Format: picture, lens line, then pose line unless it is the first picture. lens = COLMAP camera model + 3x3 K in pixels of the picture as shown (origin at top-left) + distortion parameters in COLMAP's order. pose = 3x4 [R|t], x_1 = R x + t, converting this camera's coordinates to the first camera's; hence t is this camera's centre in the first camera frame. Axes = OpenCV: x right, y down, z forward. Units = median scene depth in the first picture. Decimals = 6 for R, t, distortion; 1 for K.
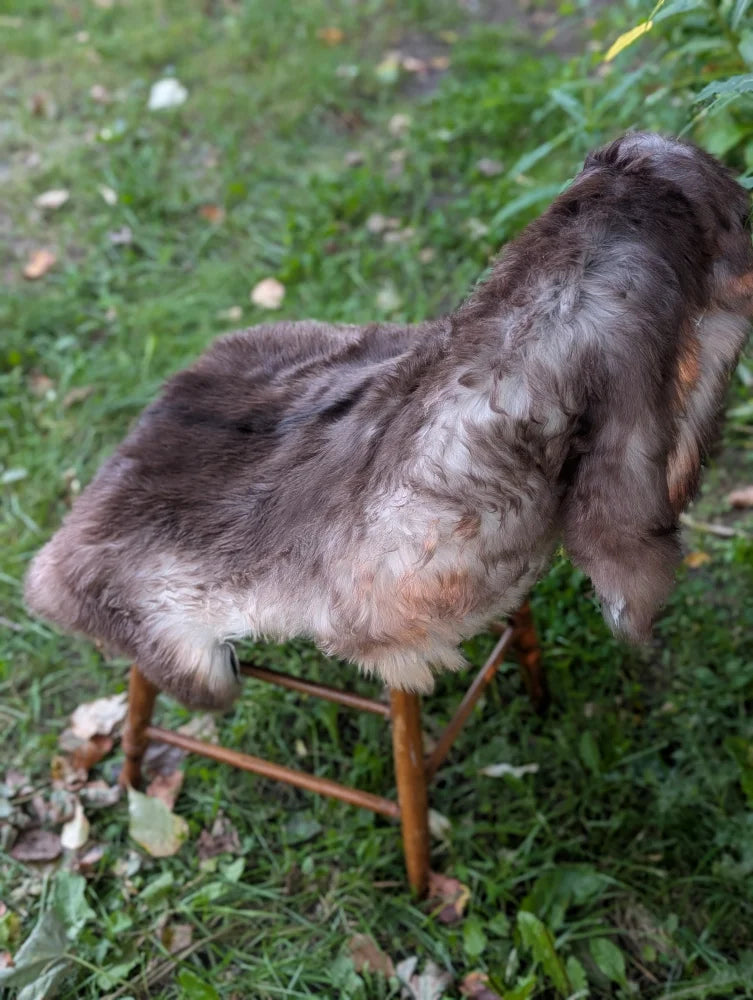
lens RADIAL K [[1367.6, 0, 363.9], [0, 1367.6, 499.8], [0, 0, 1]] dist [0.201560, -0.982783]
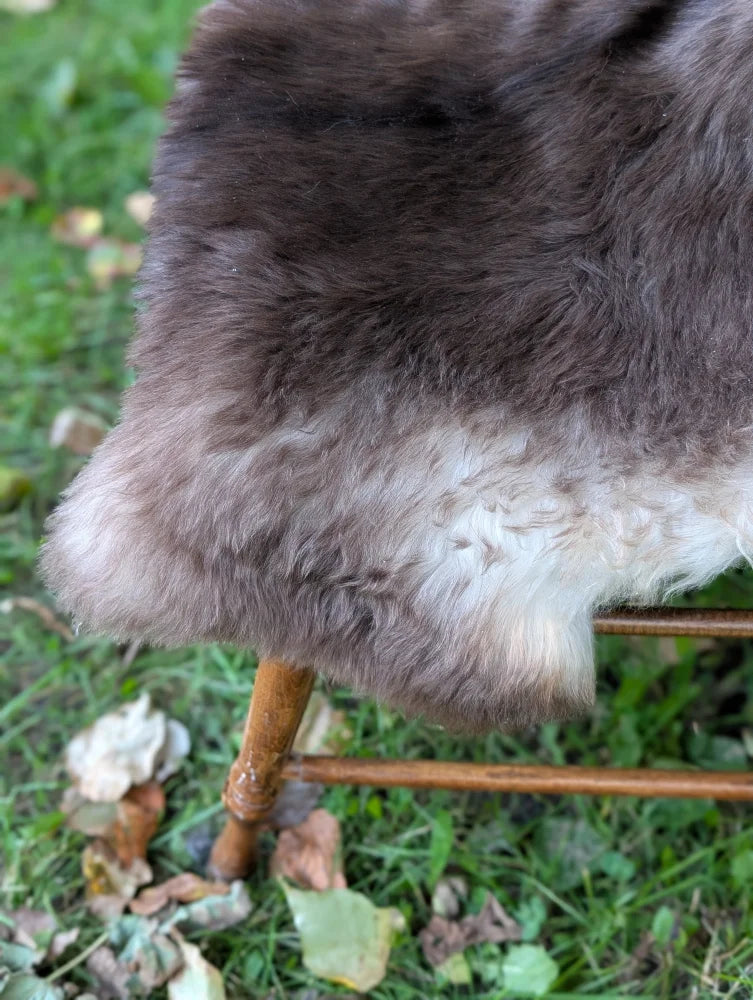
lens RADIAL K [[1367.6, 0, 363.9], [0, 1367.6, 499.8], [0, 0, 1]] dist [0.201560, -0.982783]
pose [[0.937932, -0.245852, 0.244625, -0.262744], [0.206917, 0.962725, 0.174198, -0.016146], [-0.278333, -0.112769, 0.953842, 0.583202]]
